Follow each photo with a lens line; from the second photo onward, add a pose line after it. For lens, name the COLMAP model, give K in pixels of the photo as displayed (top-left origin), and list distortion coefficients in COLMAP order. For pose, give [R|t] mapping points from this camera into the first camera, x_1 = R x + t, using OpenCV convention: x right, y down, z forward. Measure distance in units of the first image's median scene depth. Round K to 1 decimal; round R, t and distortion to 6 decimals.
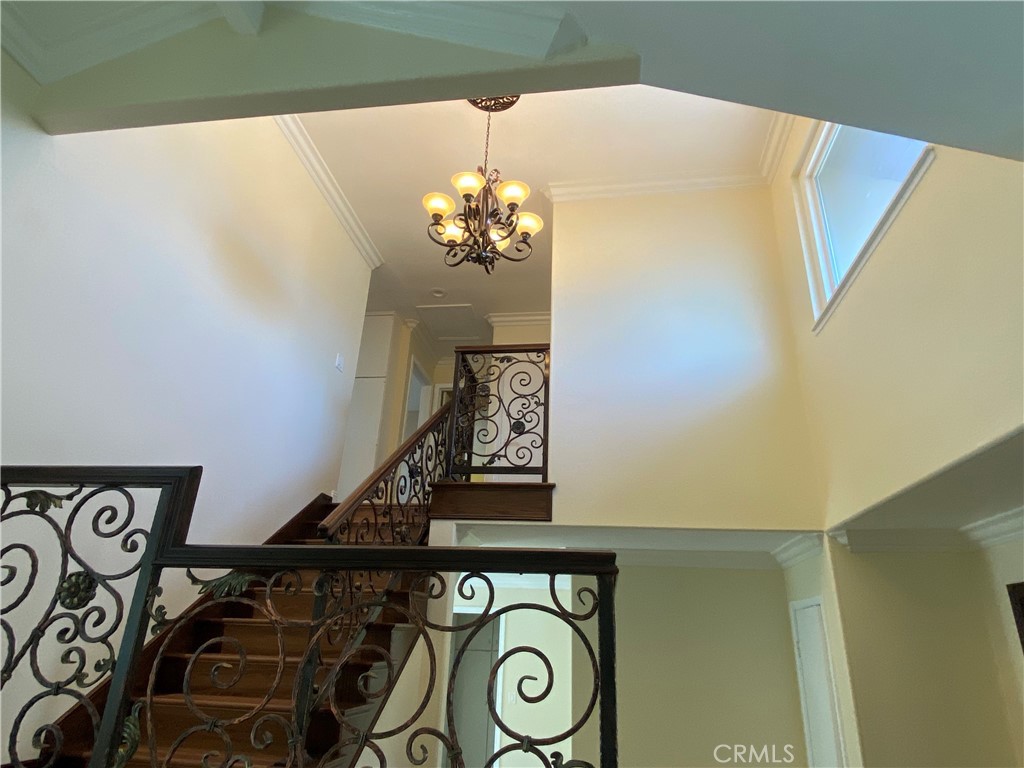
lens RADIAL K [[596.6, 0, 509.7], [0, 596.6, 384.8], [0, 0, 1]] dist [0.015319, -0.000881]
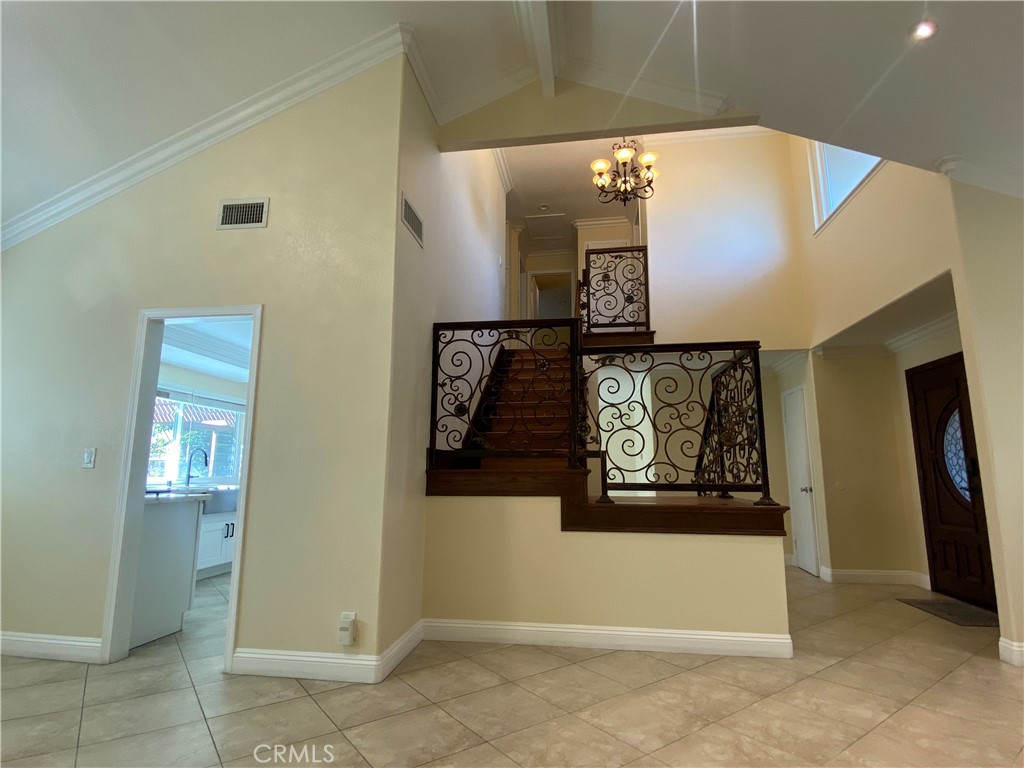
lens RADIAL K [[516.4, 0, 519.3], [0, 516.4, 385.8], [0, 0, 1]] dist [0.000423, -0.001259]
pose [[0.999079, -0.040115, 0.015249, -0.328857], [0.035559, 0.972729, 0.229202, -0.035103], [-0.024028, -0.228449, 0.973259, -0.456812]]
